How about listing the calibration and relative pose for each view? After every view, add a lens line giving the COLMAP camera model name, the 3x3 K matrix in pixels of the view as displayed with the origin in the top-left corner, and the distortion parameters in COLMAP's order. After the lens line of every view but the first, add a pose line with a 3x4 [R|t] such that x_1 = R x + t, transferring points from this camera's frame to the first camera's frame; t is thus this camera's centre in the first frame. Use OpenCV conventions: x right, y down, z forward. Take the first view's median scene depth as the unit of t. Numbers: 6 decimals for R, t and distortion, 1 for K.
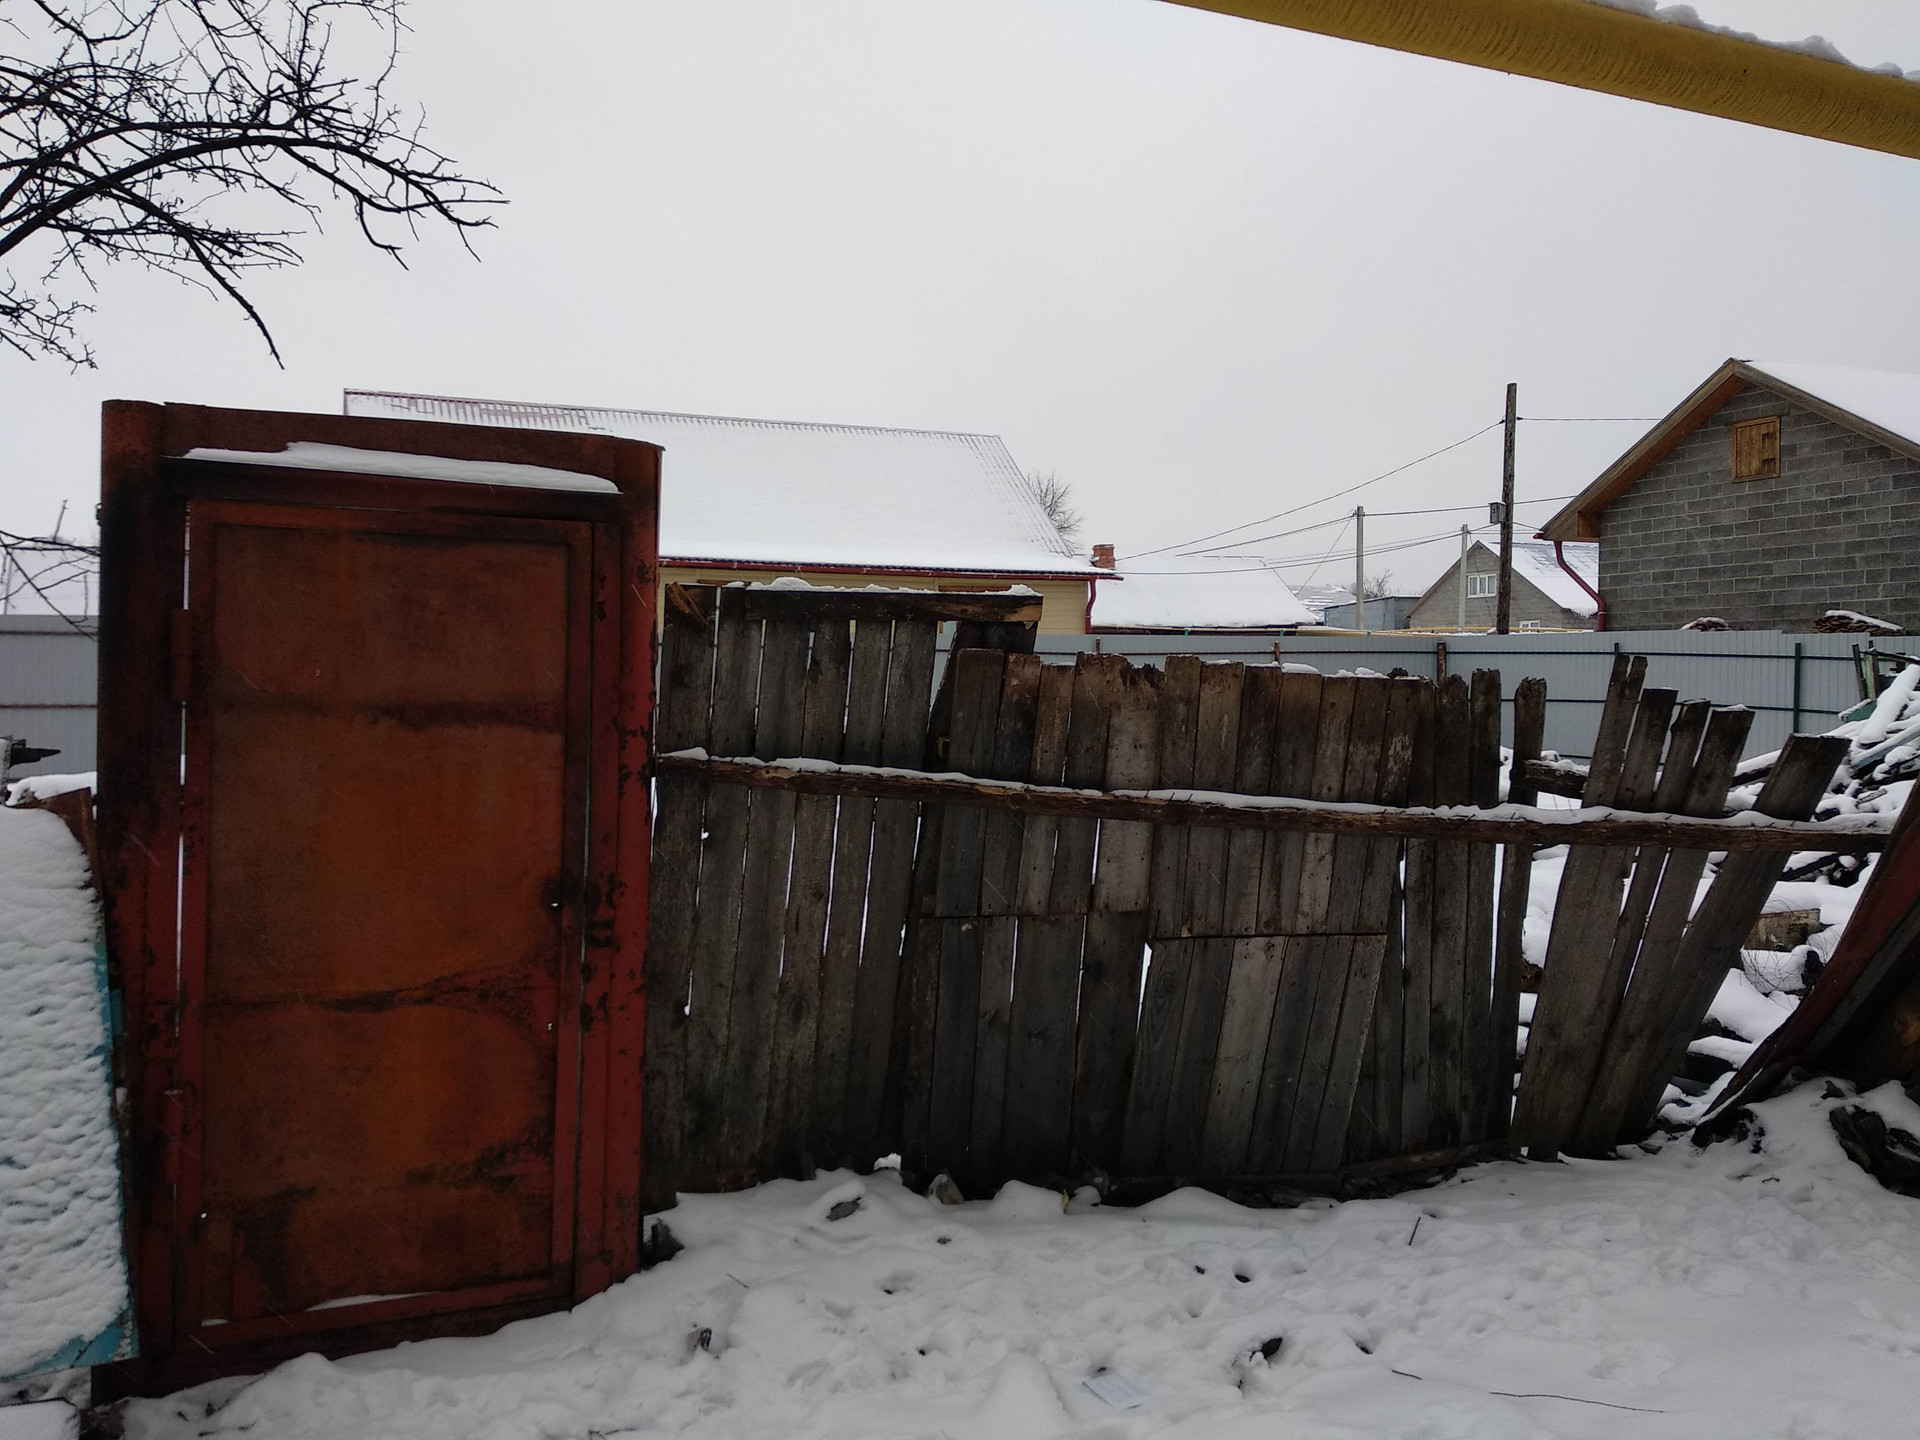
lens RADIAL K [[1457.0, 0, 960.0], [0, 1457.0, 720.0], [0, 0, 1]] dist [0.039306, -0.056399]
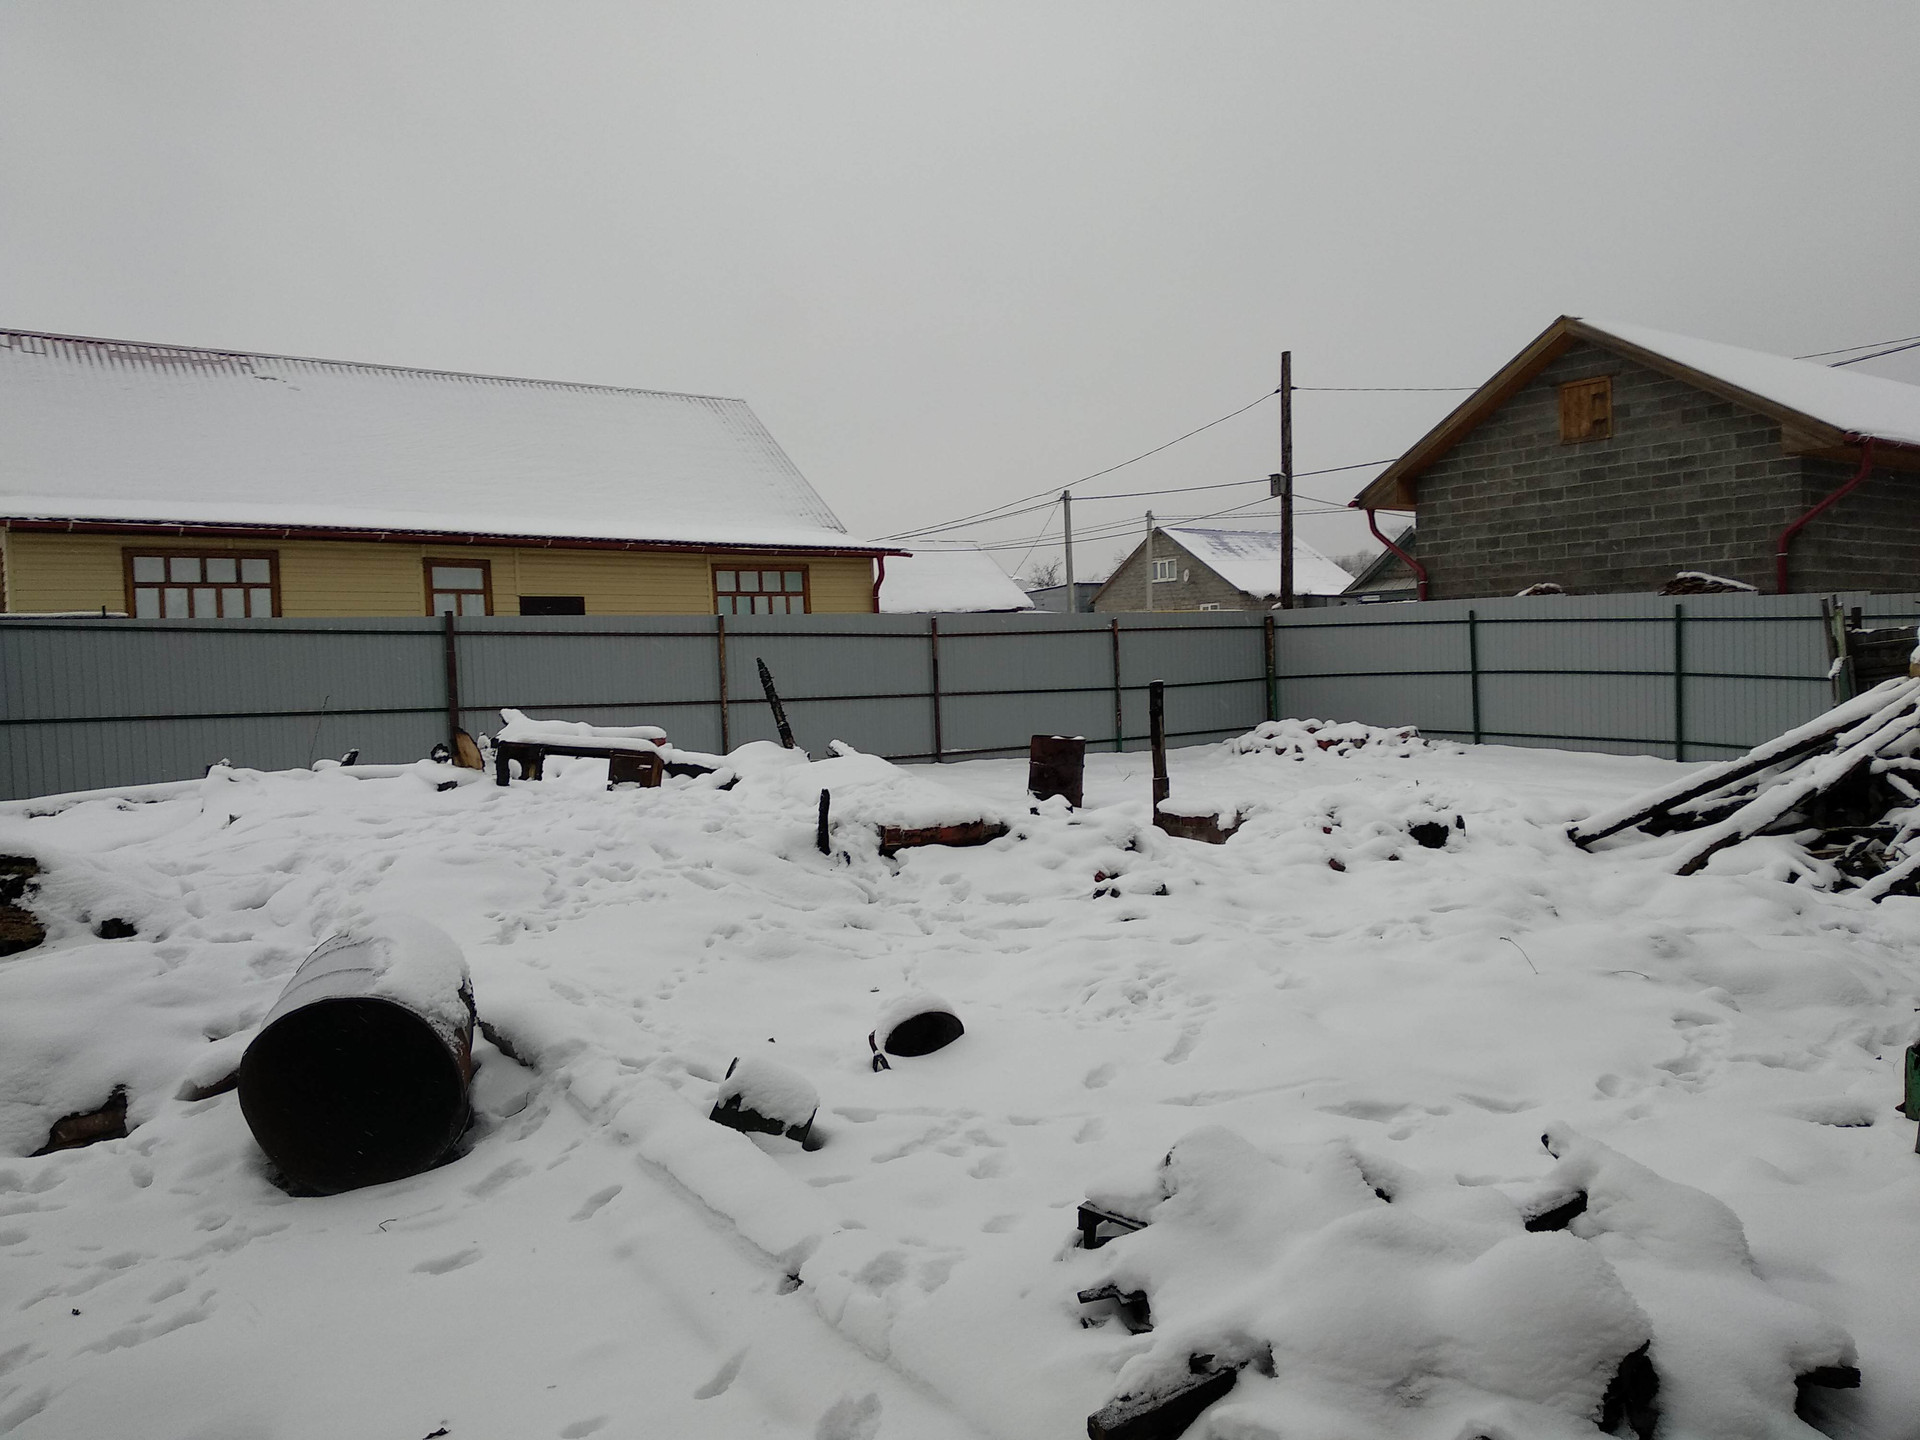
lens RADIAL K [[1457.0, 0, 960.0], [0, 1457.0, 720.0], [0, 0, 1]] dist [0.039306, -0.056399]
pose [[0.970836, -0.035971, 0.237030, -0.096907], [0.035123, 0.999353, 0.007801, -0.000674], [-0.237157, 0.000752, 0.971471, 0.145978]]
